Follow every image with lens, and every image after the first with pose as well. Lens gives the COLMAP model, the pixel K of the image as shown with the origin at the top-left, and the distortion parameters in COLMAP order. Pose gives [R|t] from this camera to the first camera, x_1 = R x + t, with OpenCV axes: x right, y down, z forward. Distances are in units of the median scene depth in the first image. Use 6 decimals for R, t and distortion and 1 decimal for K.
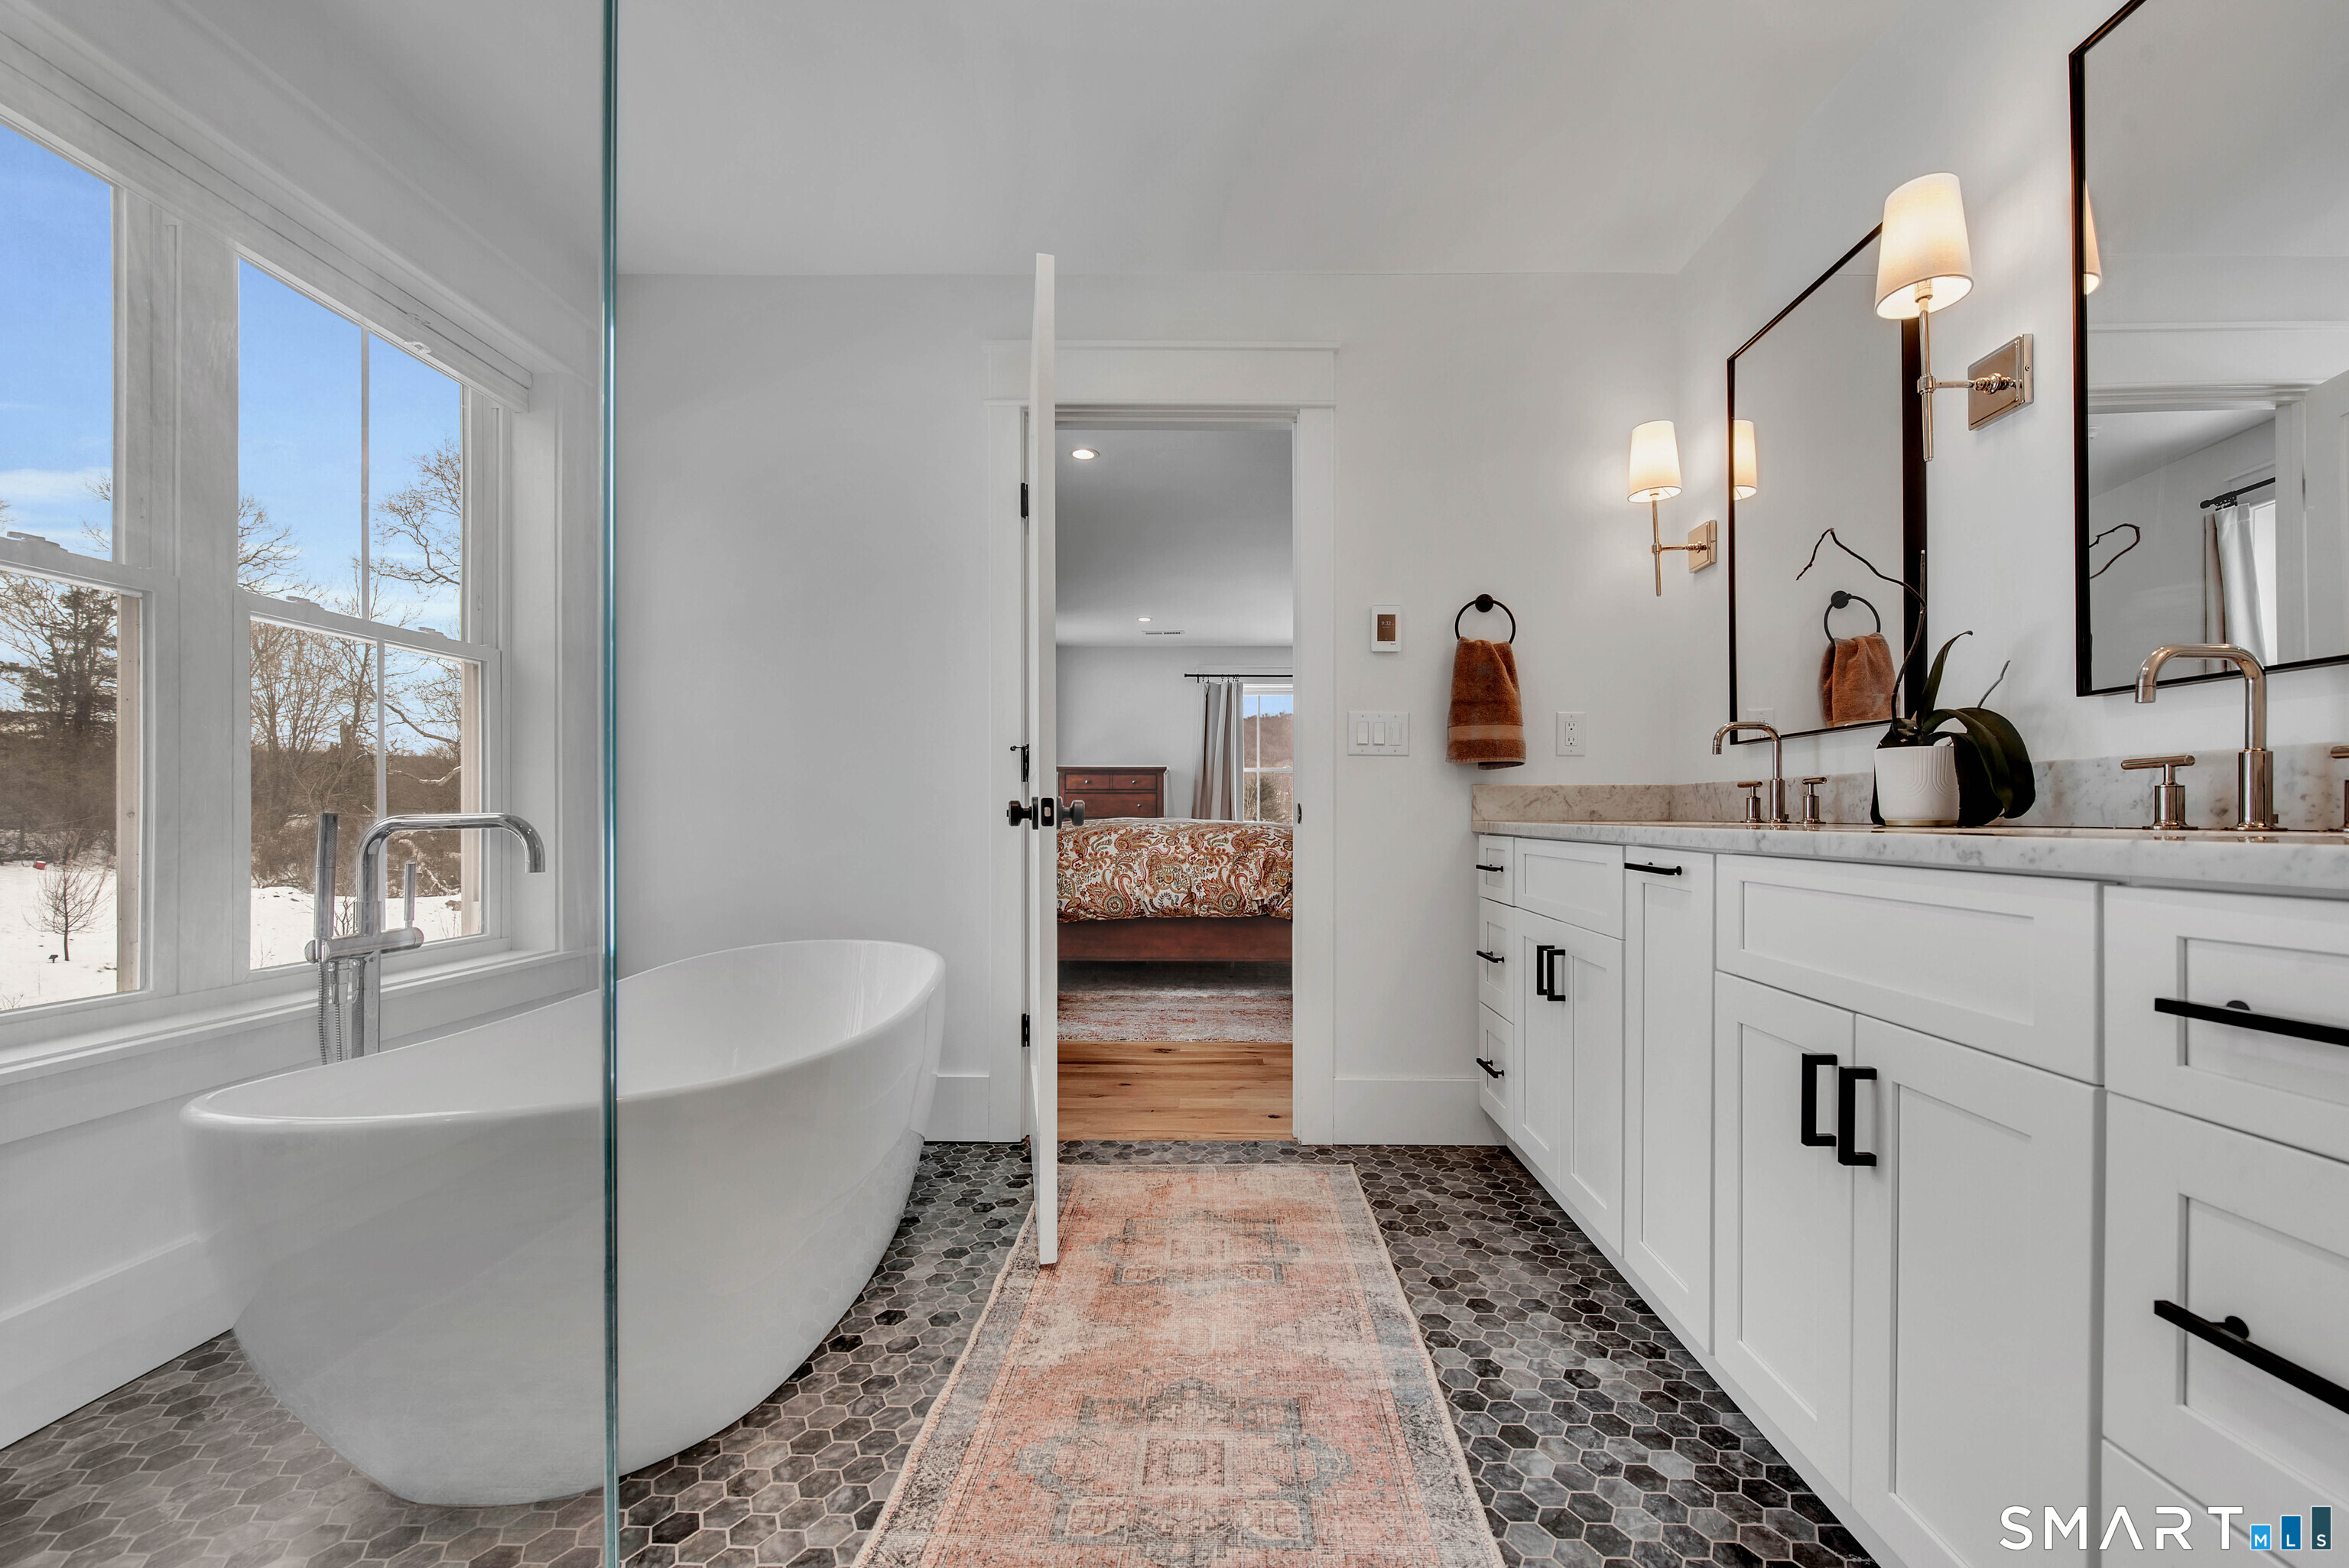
lens RADIAL K [[960.3, 0, 1175.3], [0, 960.3, 815.1], [0, 0, 1]] dist [0.000903, 0.000015]
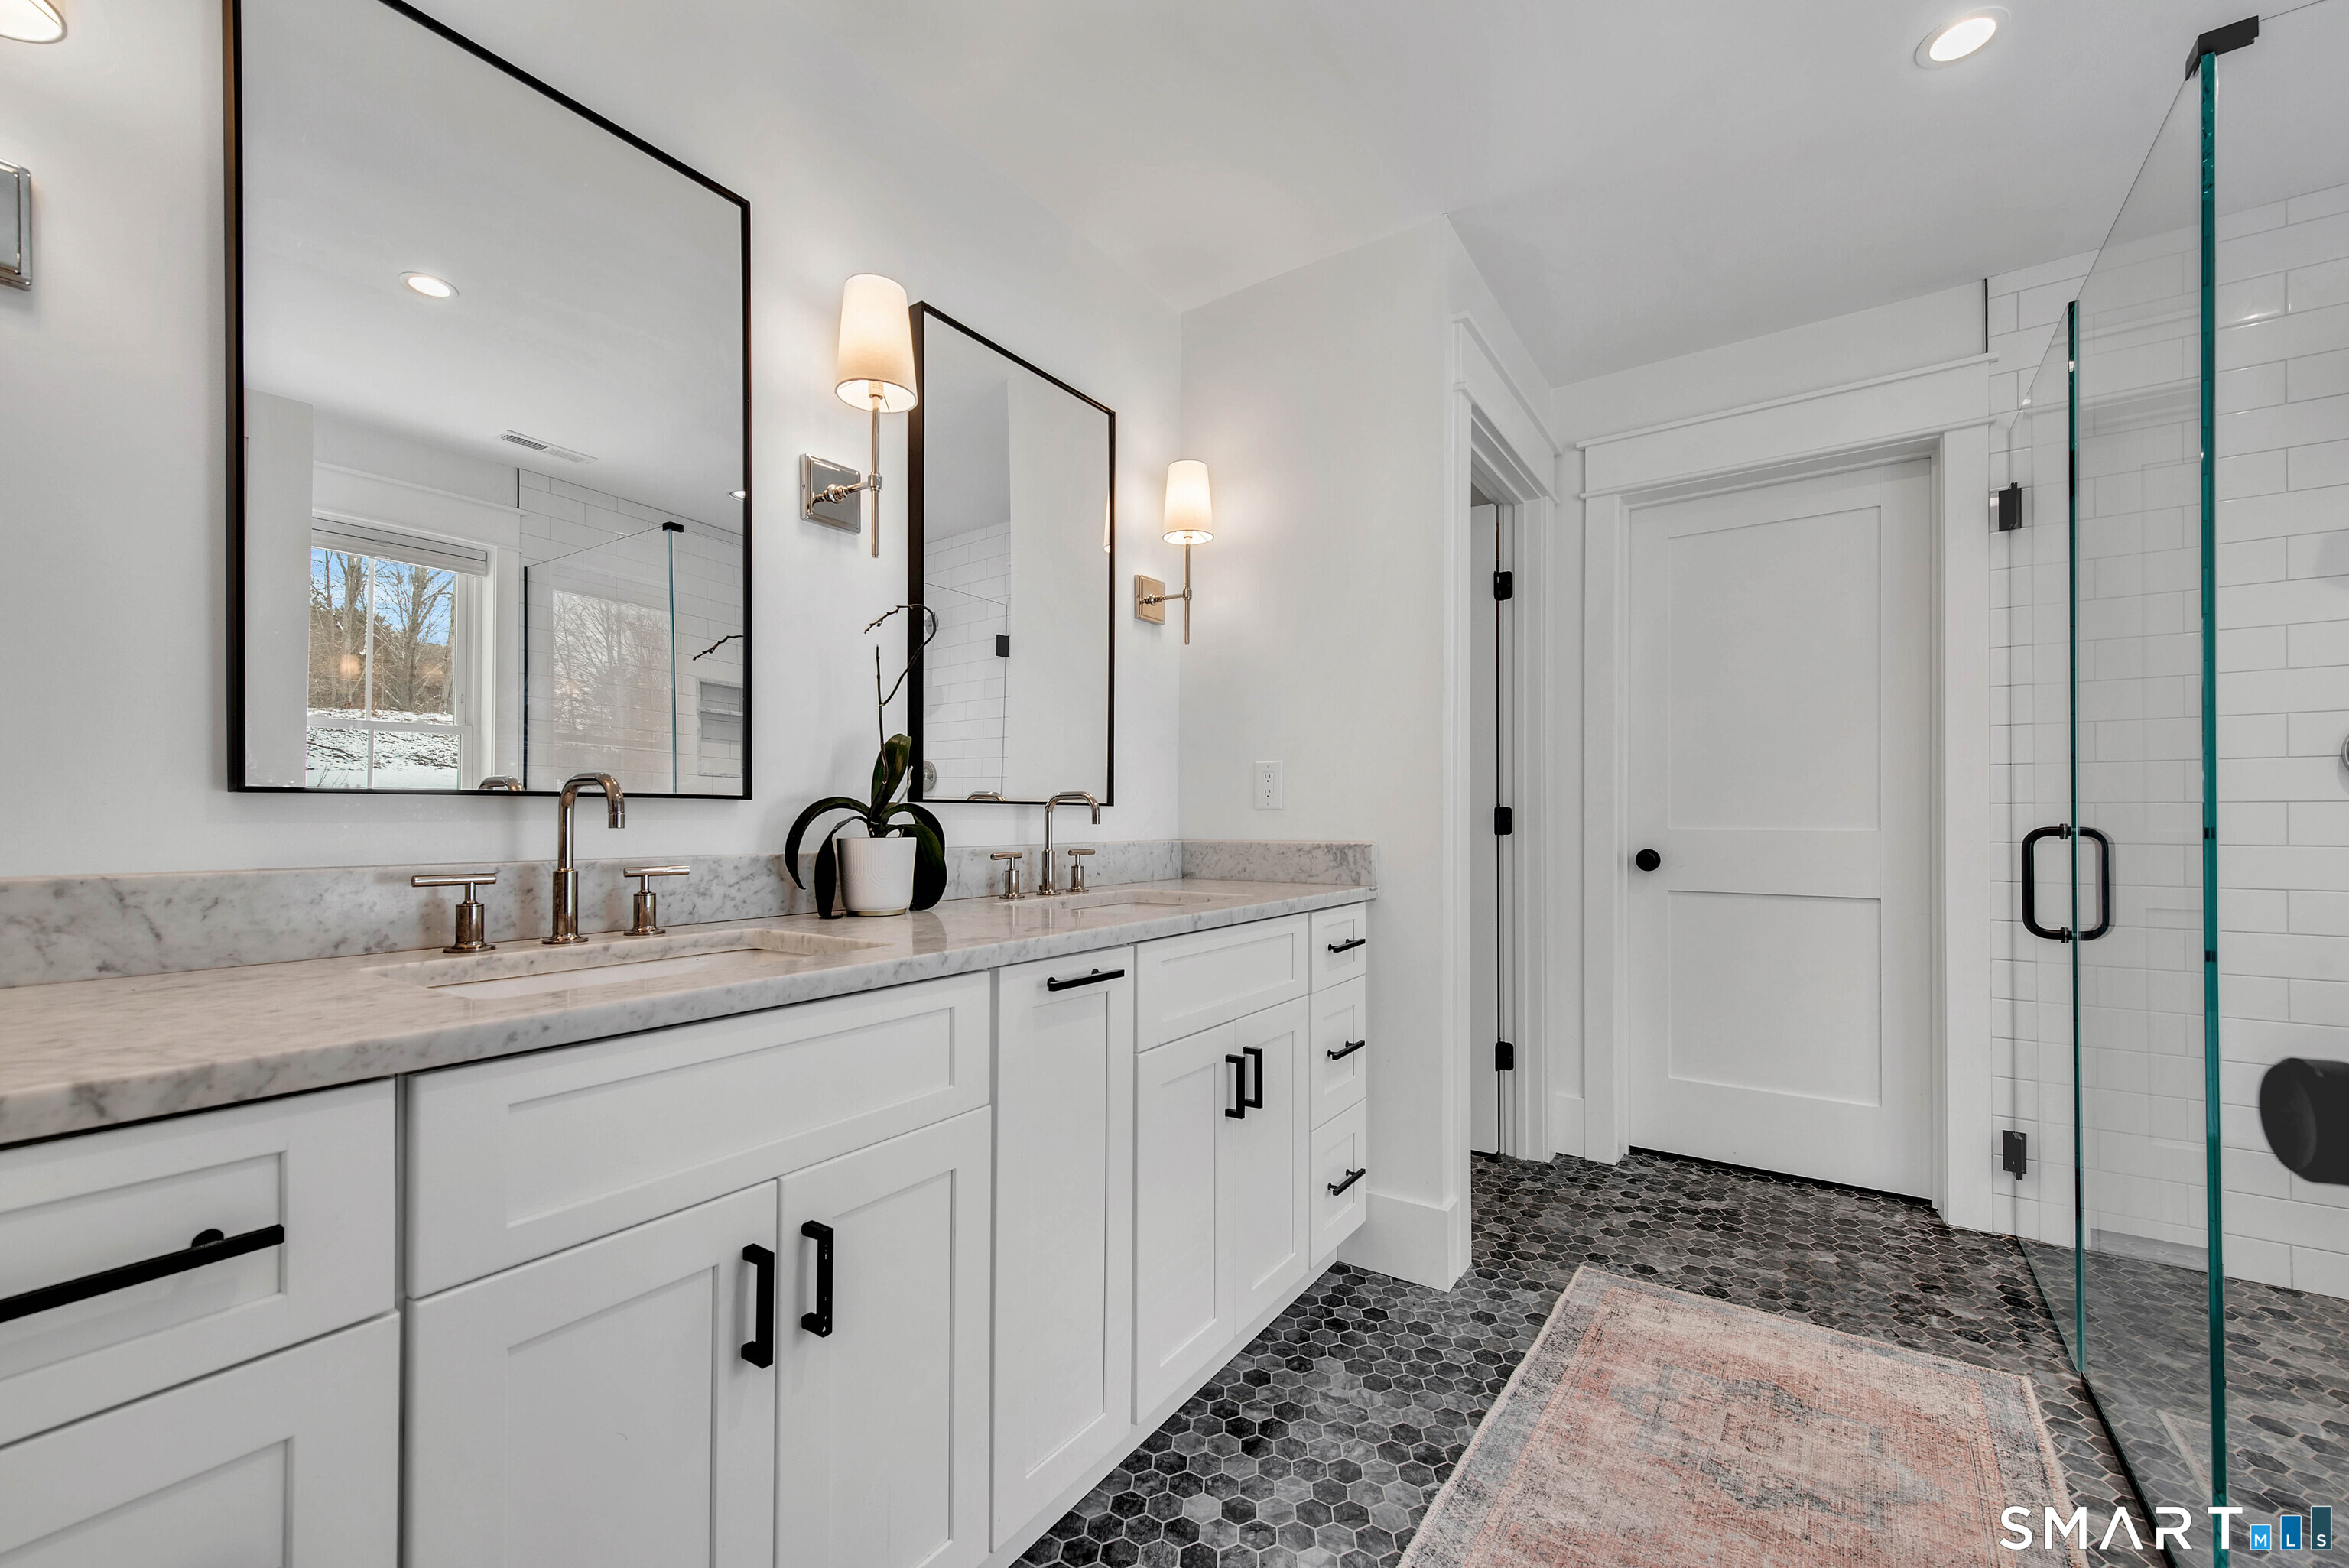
lens RADIAL K [[960.3, 0, 1175.3], [0, 960.3, 815.1], [0, 0, 1]] dist [0.000903, 0.000015]
pose [[-0.854753, 0.007257, 0.518985, -0.025038], [0.004159, 0.999966, -0.007134, -0.097022], [-0.519019, -0.003939, -0.854754, 1.945145]]
